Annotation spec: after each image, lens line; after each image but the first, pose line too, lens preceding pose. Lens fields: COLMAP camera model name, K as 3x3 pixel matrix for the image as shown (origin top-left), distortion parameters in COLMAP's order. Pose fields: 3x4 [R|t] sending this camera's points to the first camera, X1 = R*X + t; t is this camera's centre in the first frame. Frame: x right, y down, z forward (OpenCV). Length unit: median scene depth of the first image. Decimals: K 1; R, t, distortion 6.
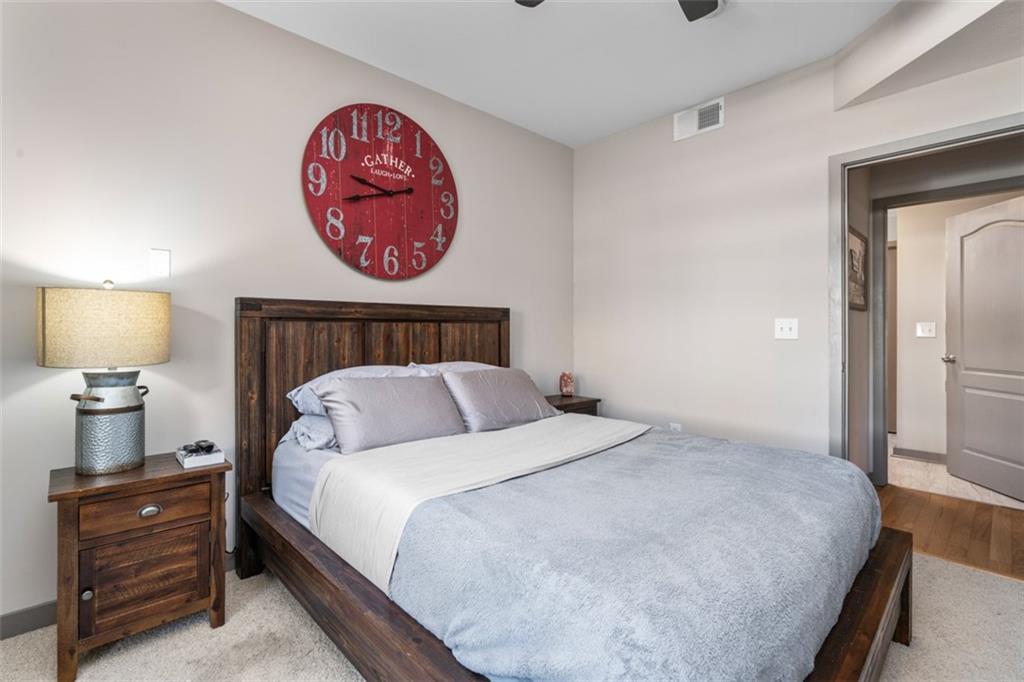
lens RADIAL K [[466.5, 0, 490.9], [0, 466.5, 324.9], [0, 0, 1]] dist [-0.002429, -0.000259]
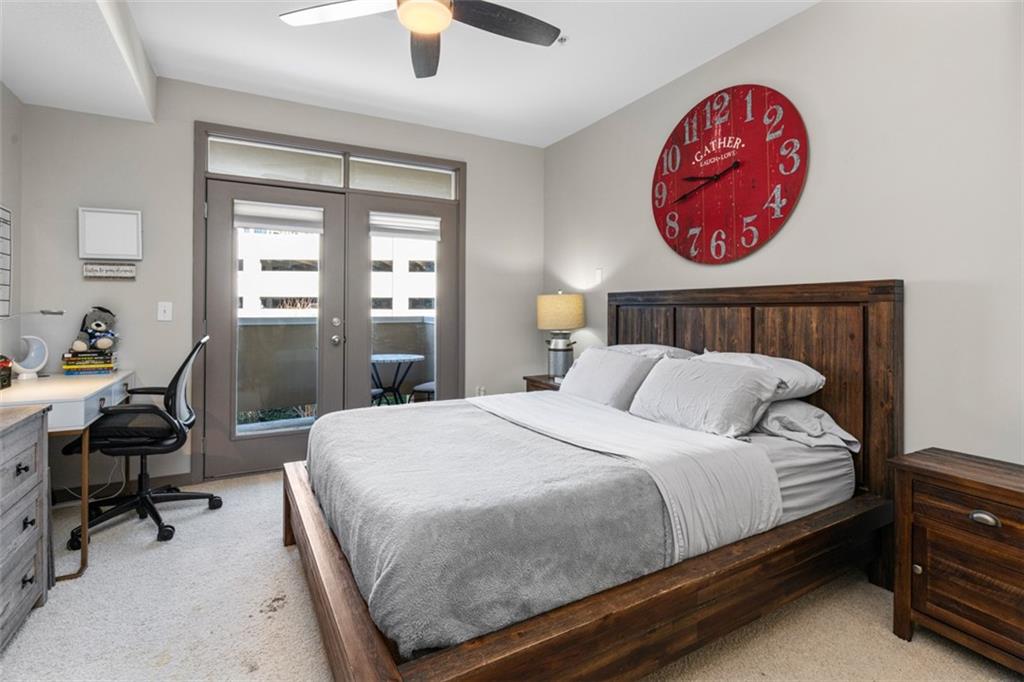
lens RADIAL K [[490.5, 0, 518.6], [0, 490.5, 305.1], [0, 0, 1]] dist [-0.000907, -0.000016]
pose [[-0.225042, -0.009853, -0.974299, 0.900650], [0.003453, 0.999935, -0.010910, 0.000935], [0.974343, -0.005820, -0.224993, 0.822834]]
